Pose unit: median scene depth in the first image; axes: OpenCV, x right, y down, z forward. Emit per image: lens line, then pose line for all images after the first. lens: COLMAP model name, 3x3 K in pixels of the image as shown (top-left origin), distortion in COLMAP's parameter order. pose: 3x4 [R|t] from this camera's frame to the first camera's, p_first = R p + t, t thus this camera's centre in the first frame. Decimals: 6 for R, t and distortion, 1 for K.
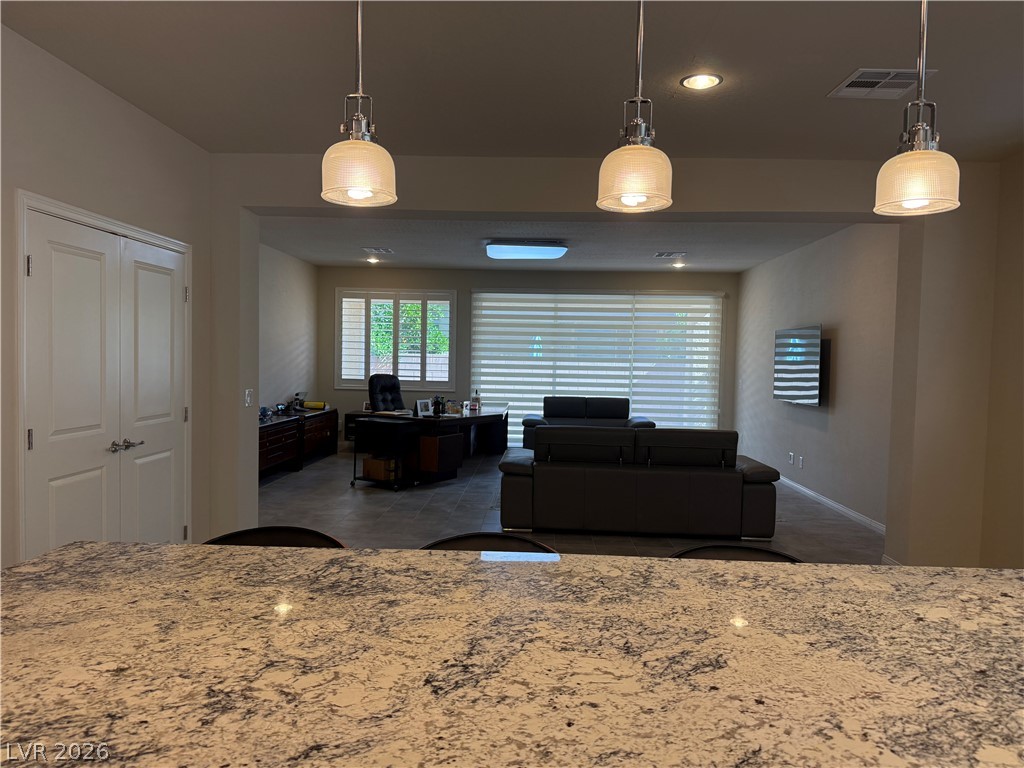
lens RADIAL K [[708.3, 0, 512.0], [0, 708.3, 384.0], [0, 0, 1]] dist [0.082290, -0.114579]
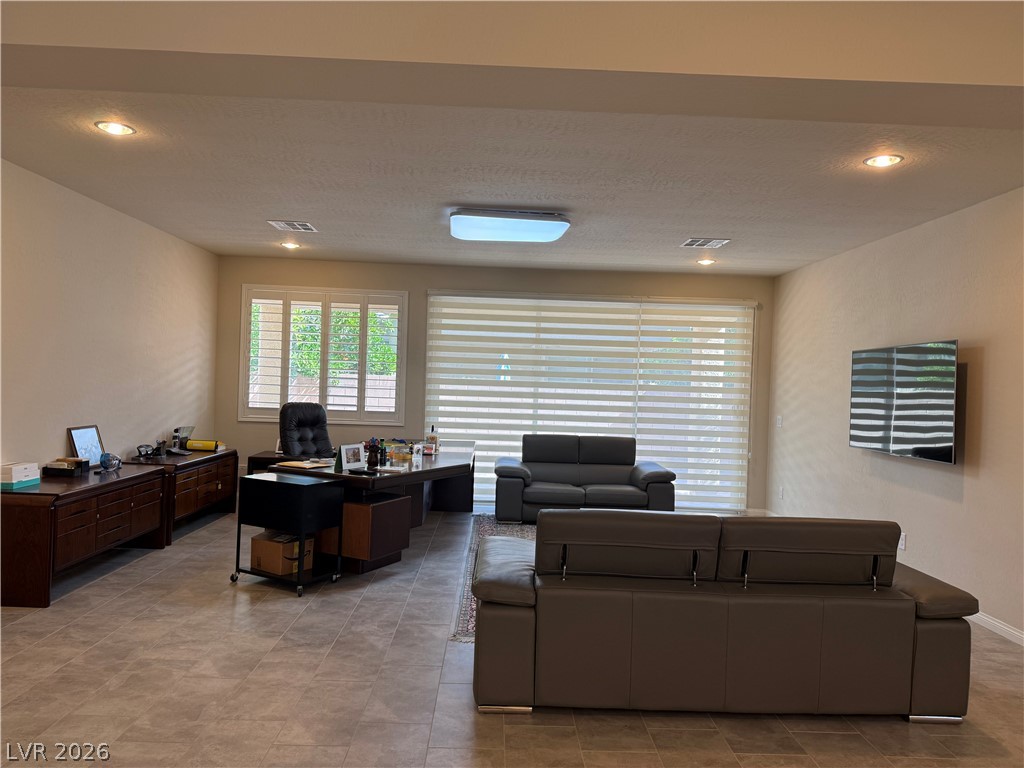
lens RADIAL K [[708.3, 0, 512.0], [0, 708.3, 384.0], [0, 0, 1]] dist [0.082290, -0.114579]
pose [[0.998054, 0.013640, 0.060838, -0.012959], [-0.011762, 0.999446, -0.031122, -0.012198], [-0.061228, 0.030346, 0.997662, 0.254581]]
